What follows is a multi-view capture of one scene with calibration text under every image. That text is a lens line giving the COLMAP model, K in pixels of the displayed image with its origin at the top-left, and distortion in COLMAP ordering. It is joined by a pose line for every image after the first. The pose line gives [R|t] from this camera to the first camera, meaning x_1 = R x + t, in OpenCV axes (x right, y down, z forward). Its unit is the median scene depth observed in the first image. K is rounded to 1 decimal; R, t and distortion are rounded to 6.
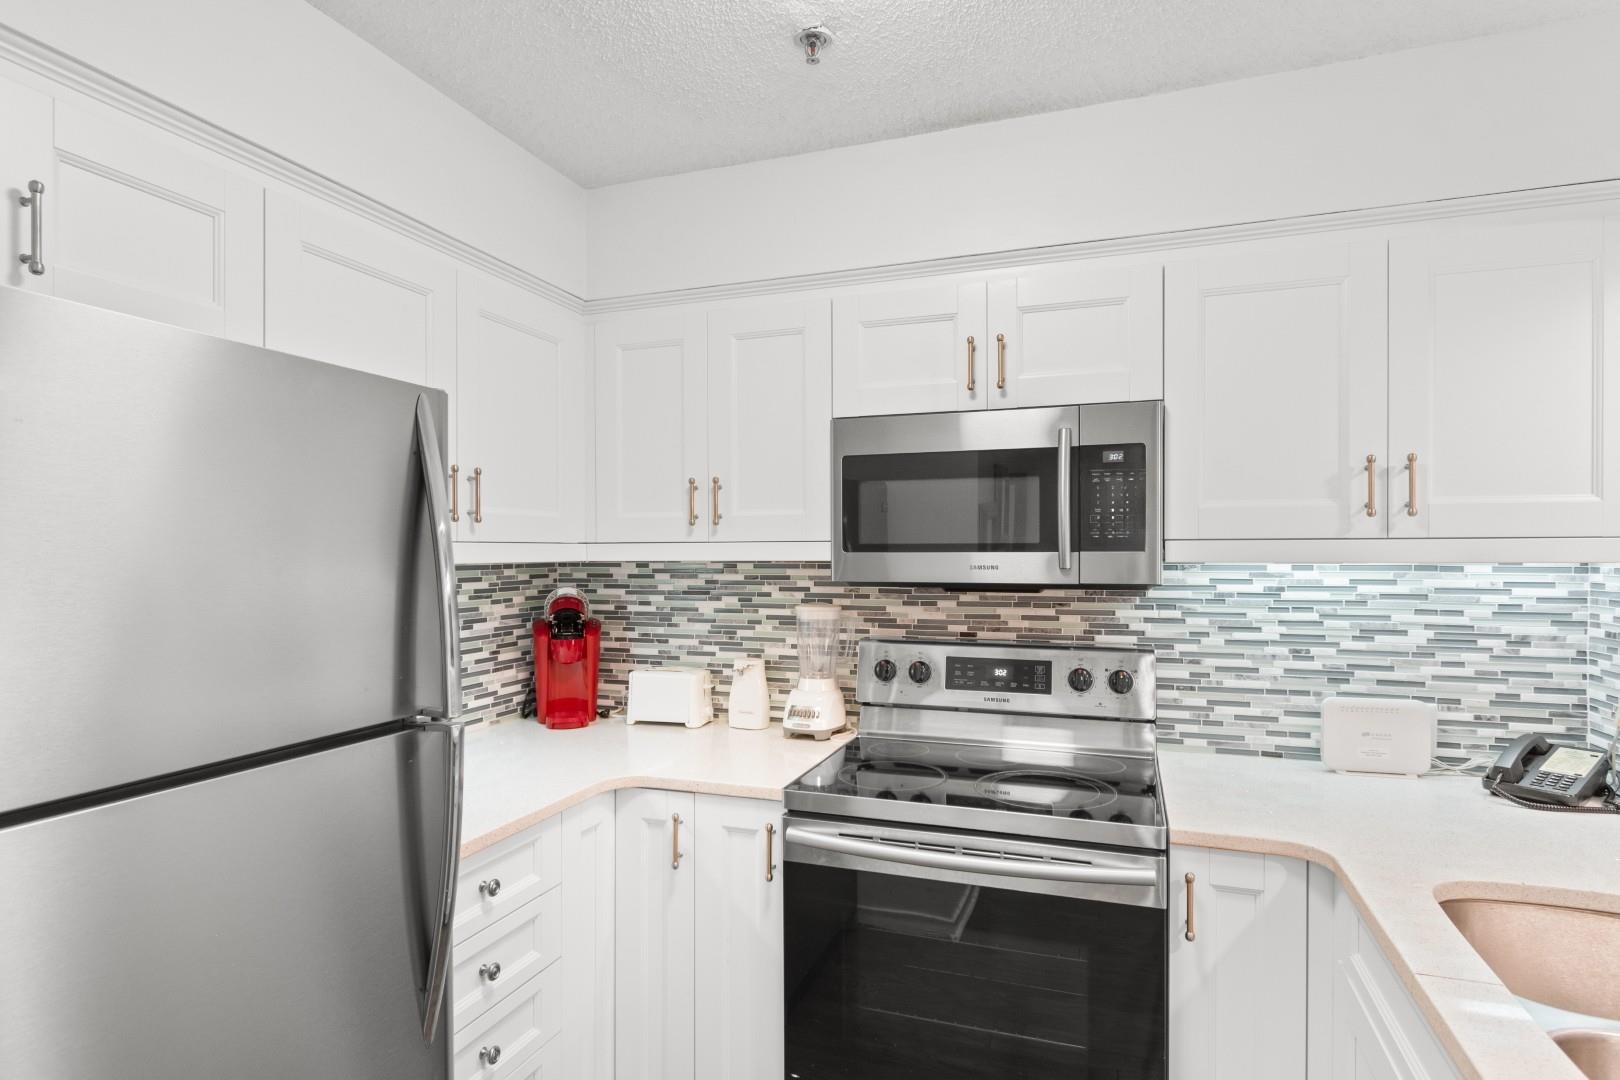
lens RADIAL K [[873.7, 0, 804.2], [0, 873.7, 554.4], [0, 0, 1]] dist [0.008951, -0.008668]
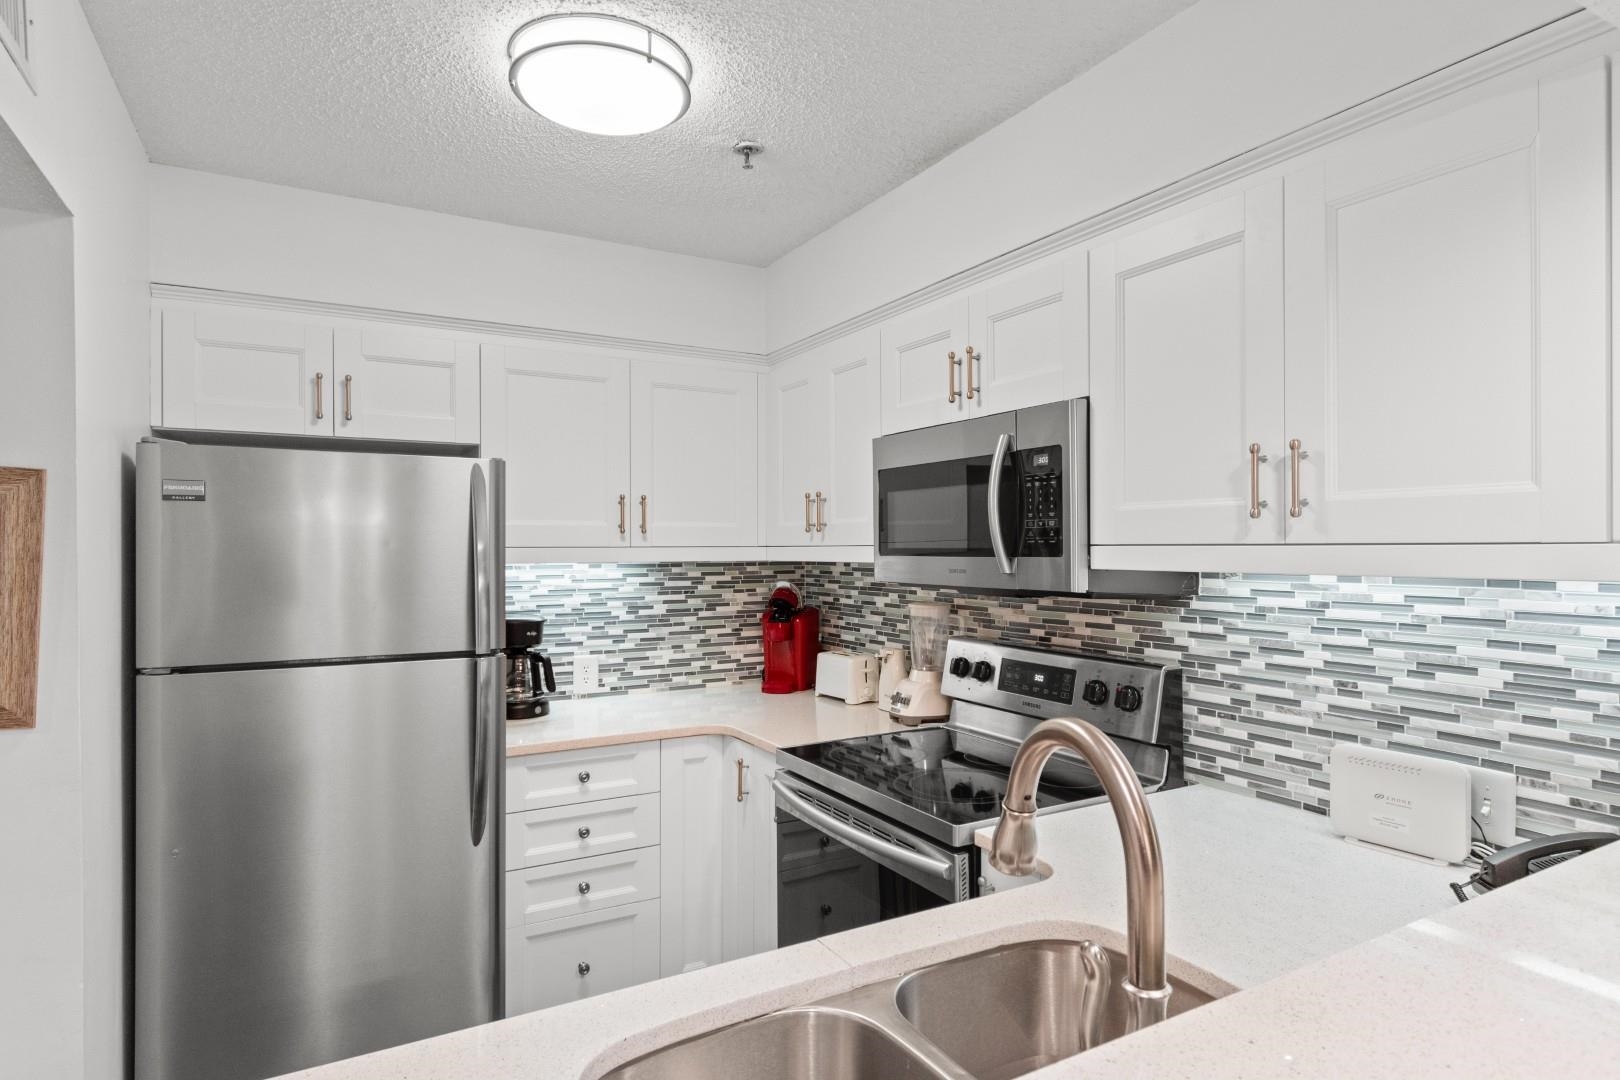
lens RADIAL K [[873.7, 0, 811.8], [0, 873.7, 548.0], [0, 0, 1]] dist [0.008951, -0.008668]
pose [[0.765298, 0.001145, -0.643675, 0.695542], [-0.003448, 0.999991, -0.002321, -0.009312], [0.643667, 0.003996, 0.765295, 0.078802]]
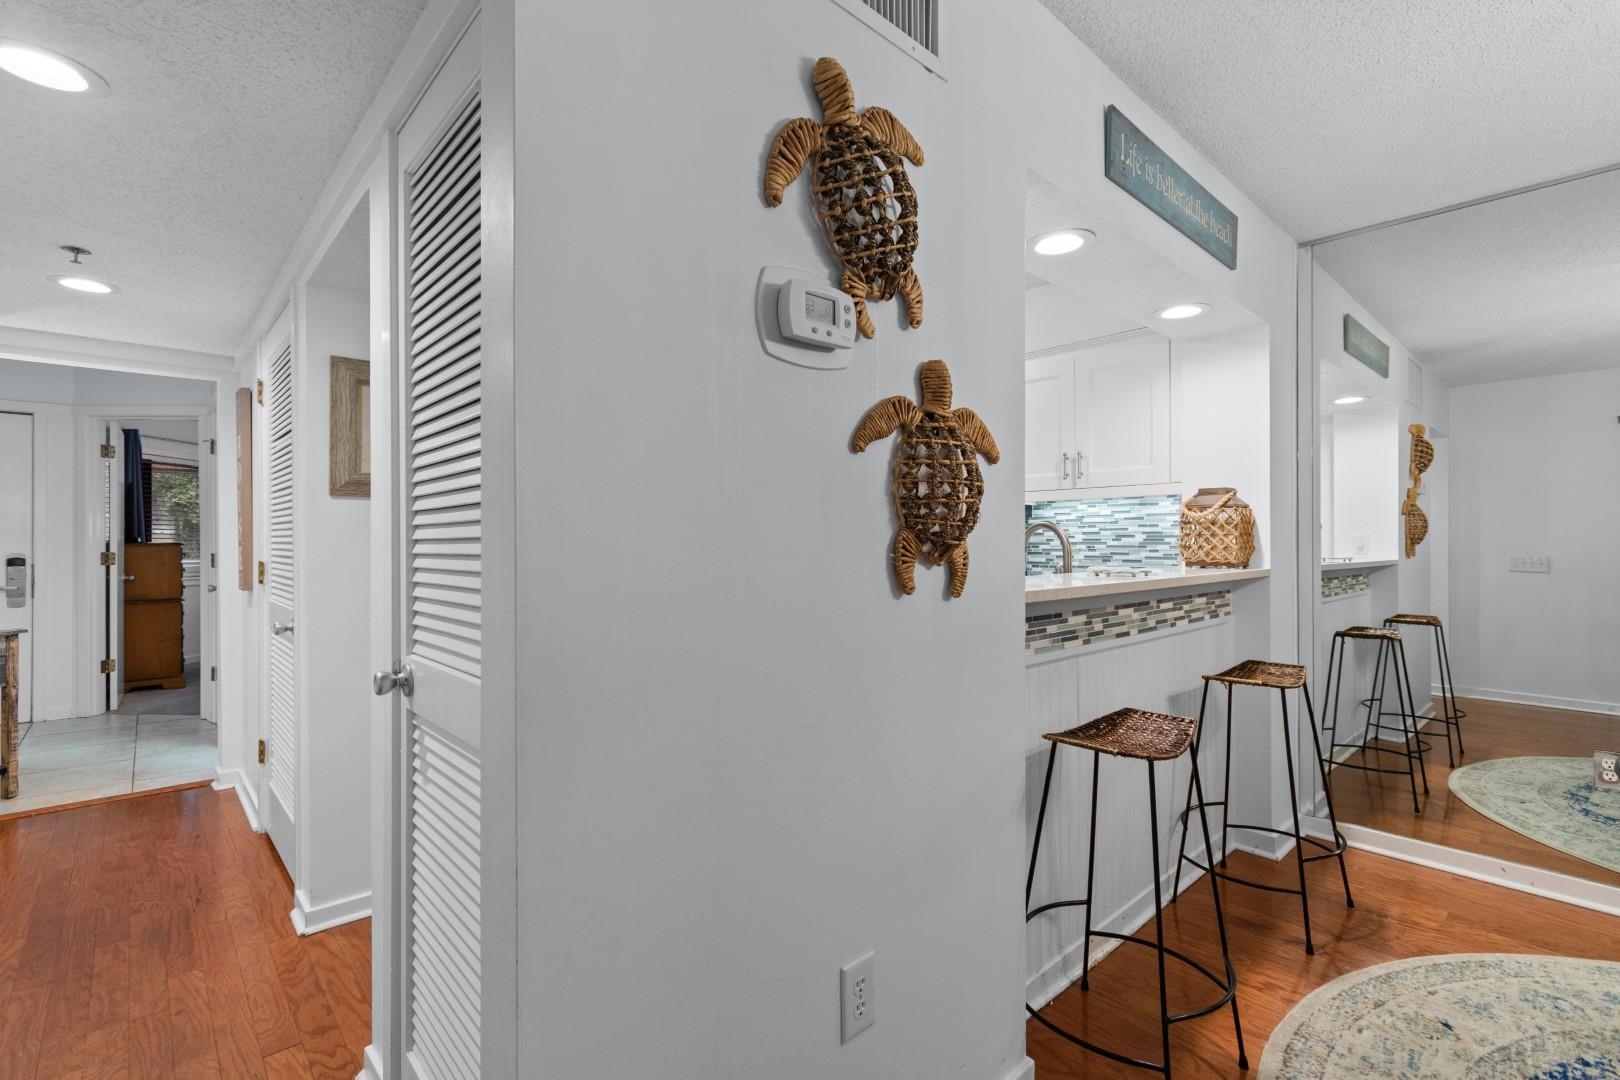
lens RADIAL K [[725.5, 0, 801.1], [0, 725.5, 539.7], [0, 0, 1]] dist [0.007547, -0.003308]
pose [[0.890266, -0.002390, -0.455434, 0.727045], [0.001413, 0.999996, -0.002485, 0.095479], [0.455438, 0.001569, 0.890266, -0.821518]]
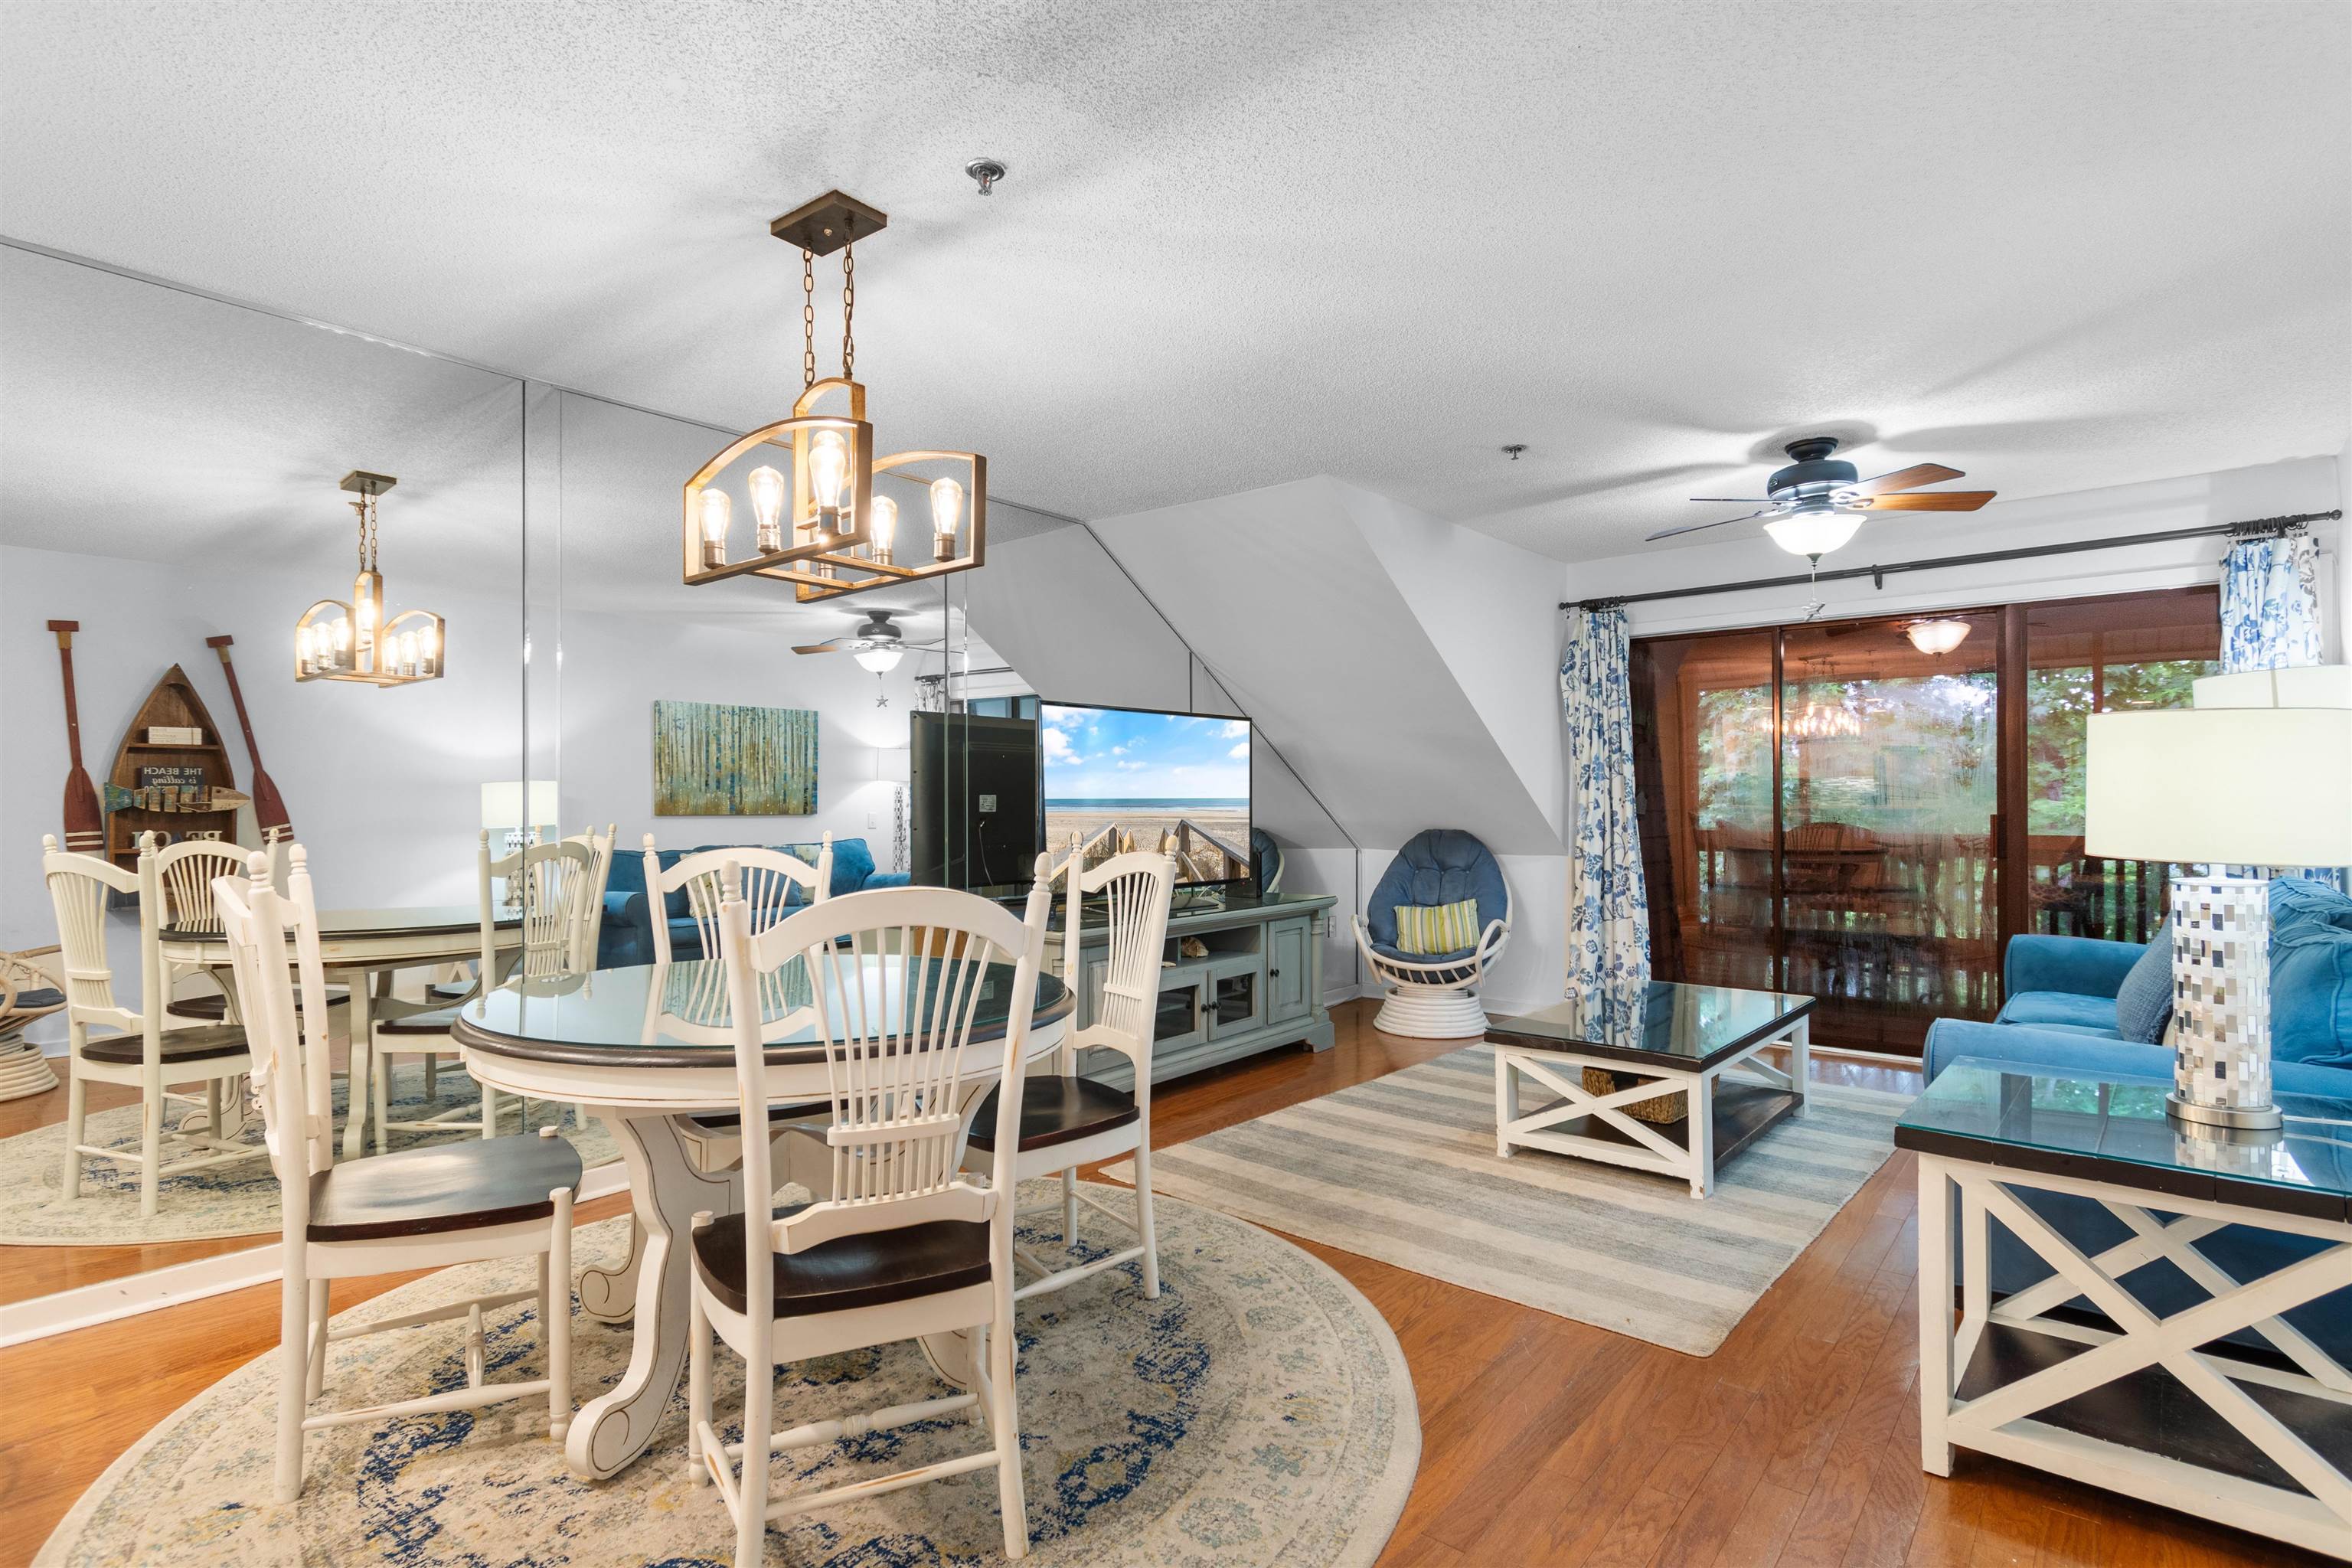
lens RADIAL K [[1150.0, 0, 1193.1], [0, 1150.0, 814.6], [0, 0, 1]] dist [-0.006019, 0.000379]
pose [[0.330079, -0.008989, 0.943910, 0.412681], [0.004025, 0.999959, 0.008116, 0.111844], [-0.943945, 0.001121, 0.330102, -0.733637]]
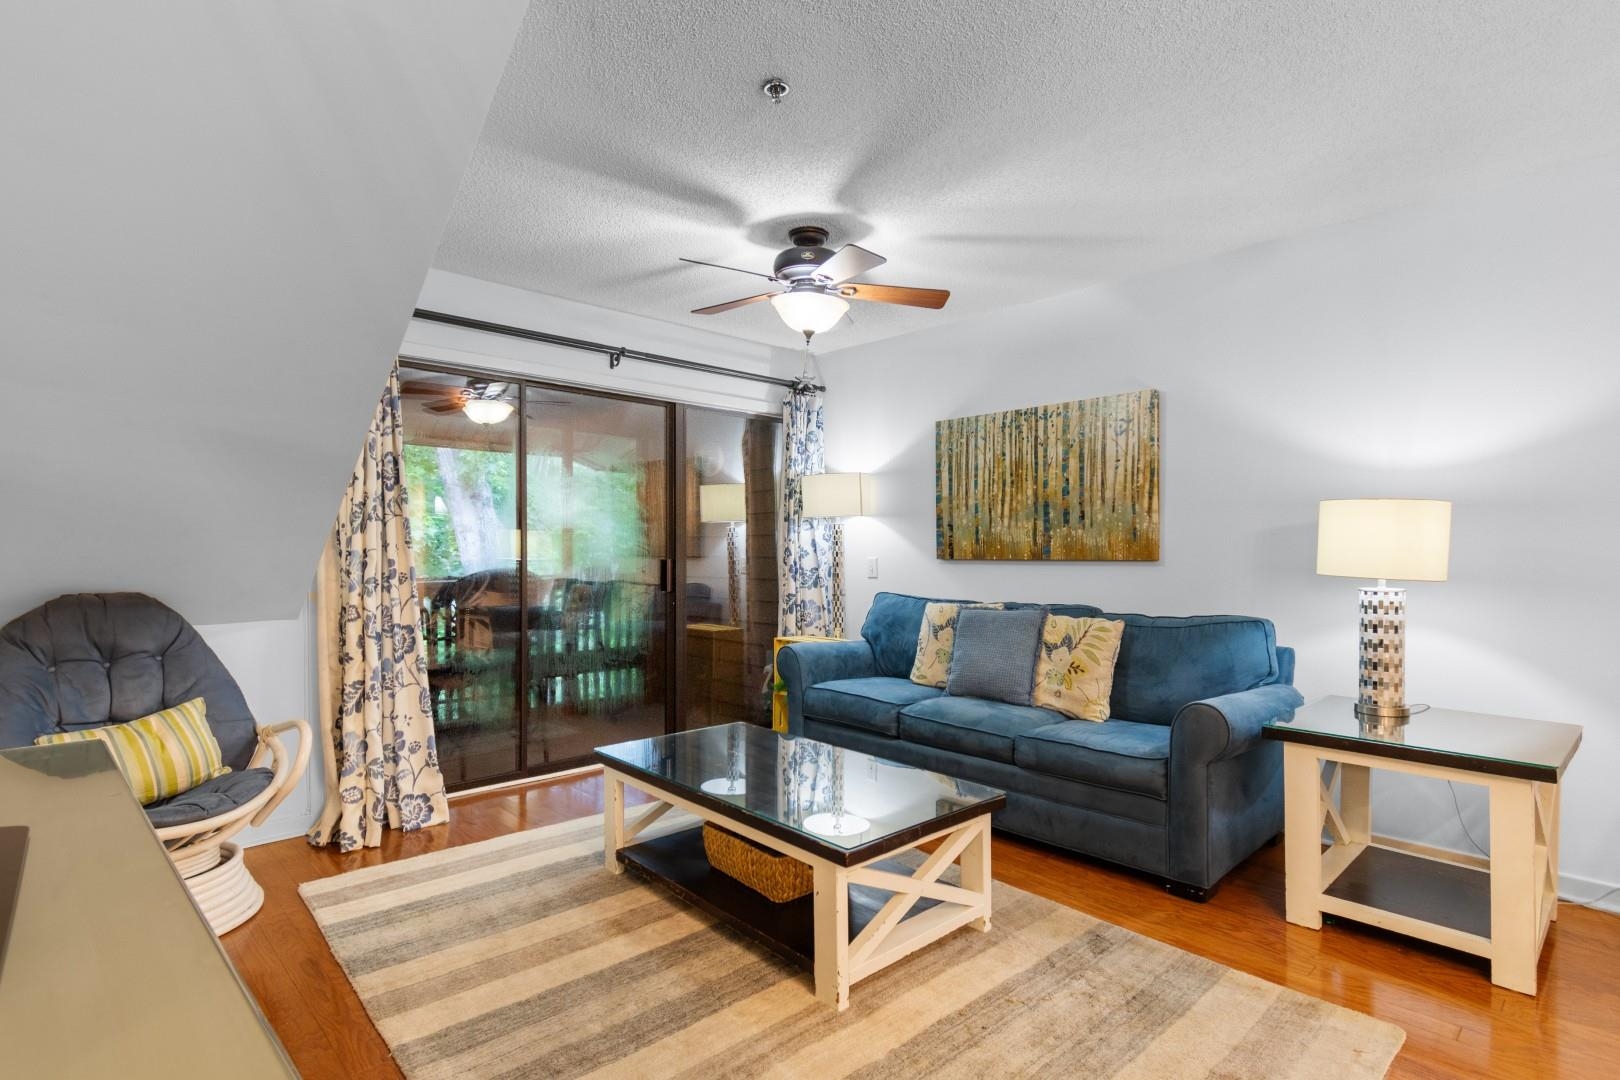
lens RADIAL K [[792.1, 0, 801.5], [0, 792.1, 553.0], [0, 0, 1]] dist [-0.006019, 0.000379]
pose [[-0.898892, 0.003840, 0.438153, 1.872915], [0.005641, 0.999980, 0.002809, 0.116237], [-0.438134, 0.004996, -0.898896, 0.253555]]
